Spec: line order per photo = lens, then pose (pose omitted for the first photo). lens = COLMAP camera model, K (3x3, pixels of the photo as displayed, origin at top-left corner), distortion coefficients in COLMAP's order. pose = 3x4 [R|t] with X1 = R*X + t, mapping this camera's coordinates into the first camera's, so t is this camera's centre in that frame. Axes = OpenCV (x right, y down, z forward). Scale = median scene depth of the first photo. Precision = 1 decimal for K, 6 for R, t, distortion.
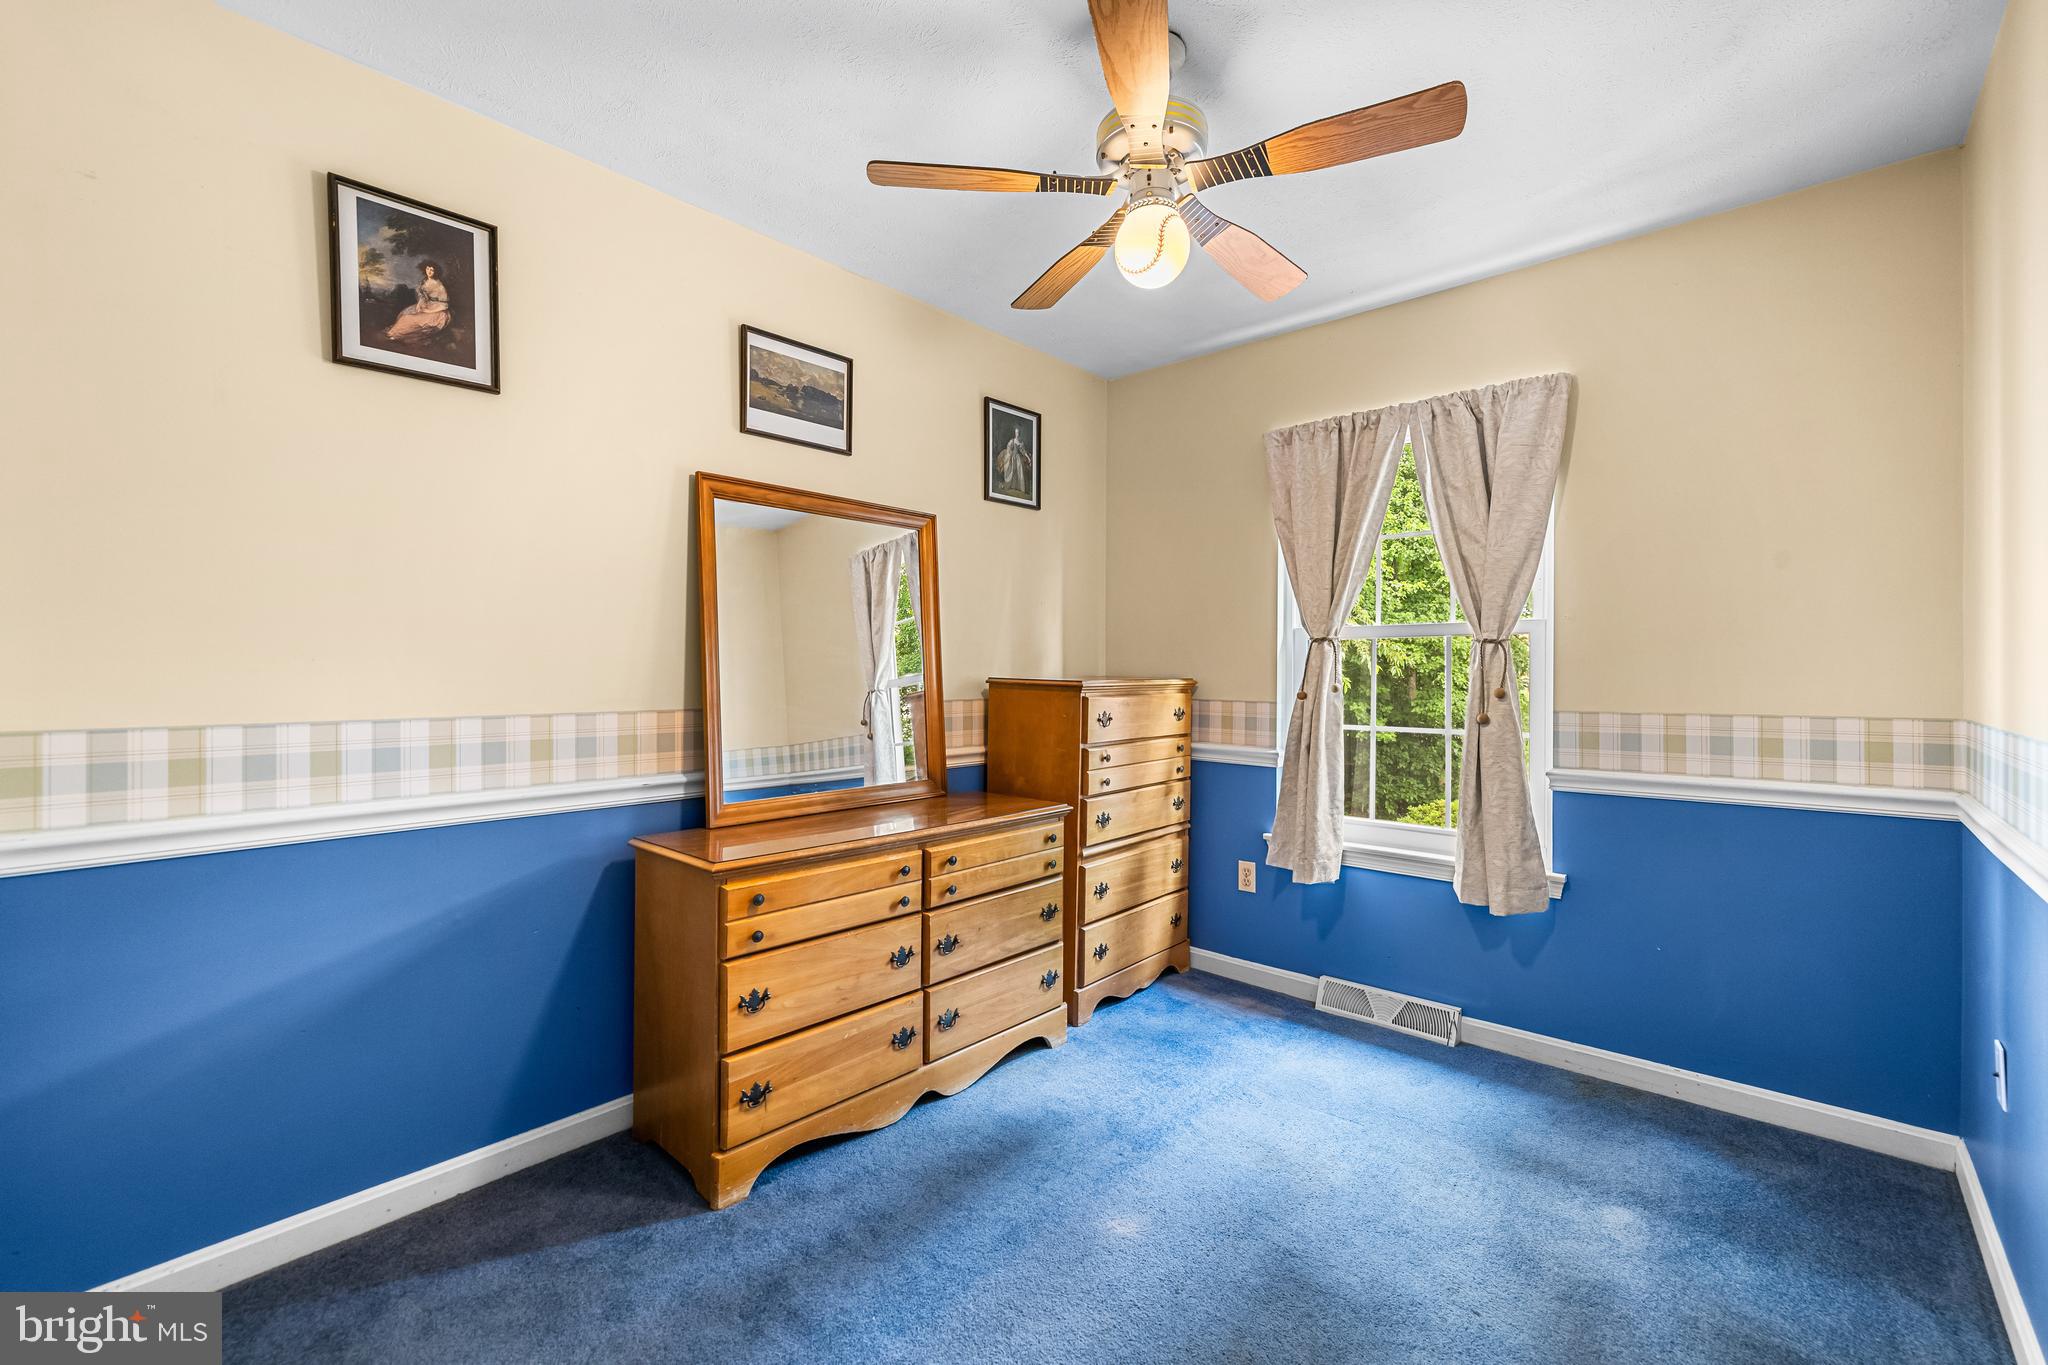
lens RADIAL K [[859.7, 0, 1026.4], [0, 859.7, 681.0], [0, 0, 1]] dist [0.000370, 0.000204]
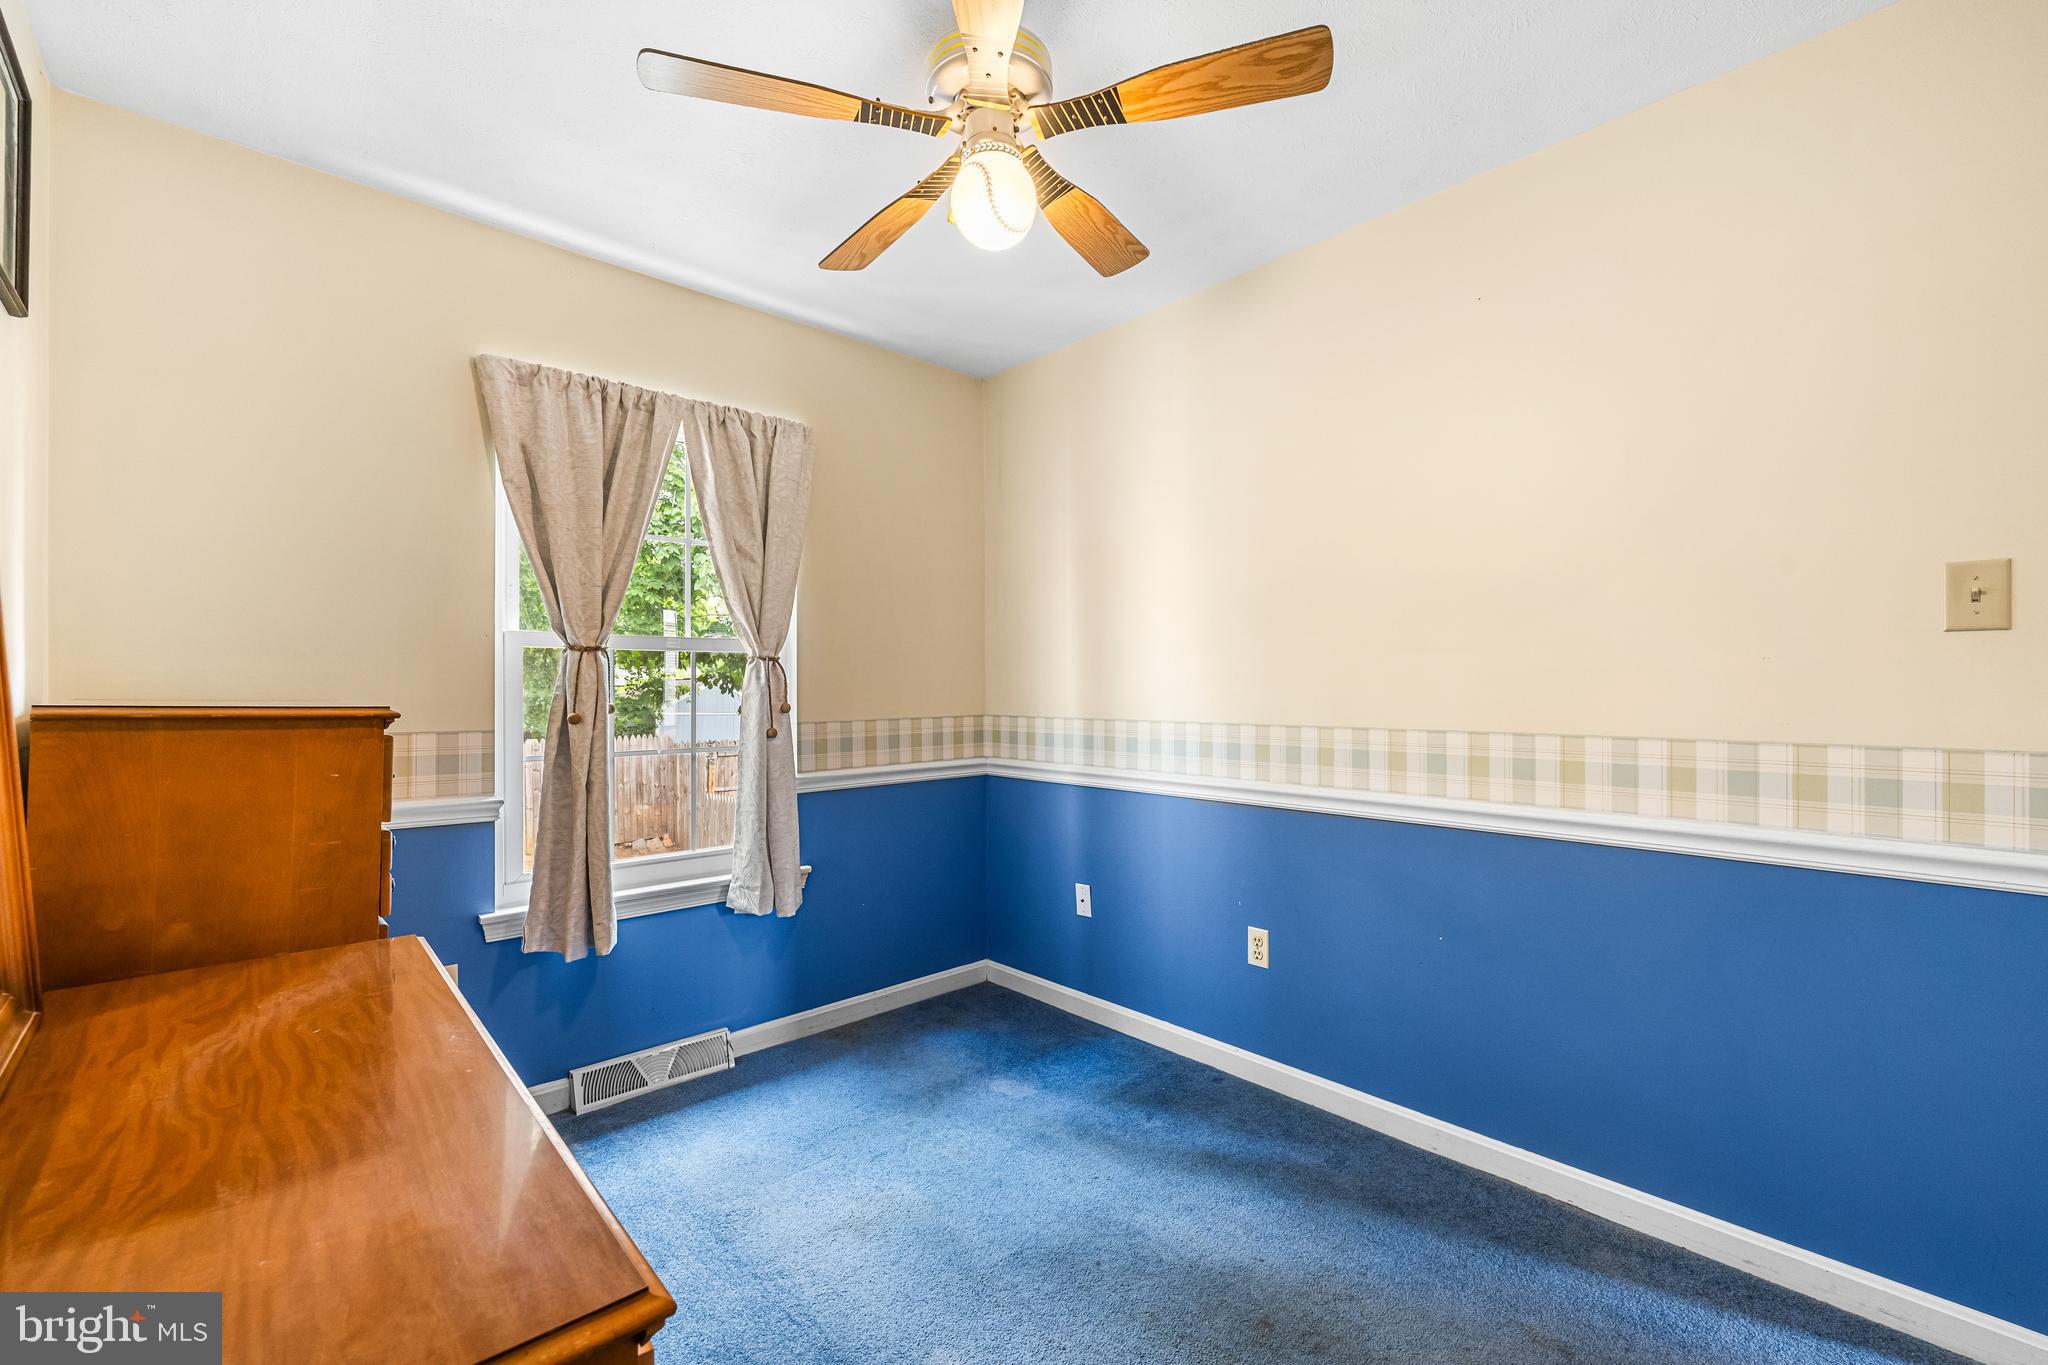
lens RADIAL K [[859.7, 0, 1026.6], [0, 859.7, 688.0], [0, 0, 1]] dist [0.000370, 0.000204]
pose [[0.094840, -0.001548, 0.995491, -0.477842], [0.013647, 0.999907, 0.000254, -0.006790], [-0.995399, 0.013561, 0.094853, 0.590444]]
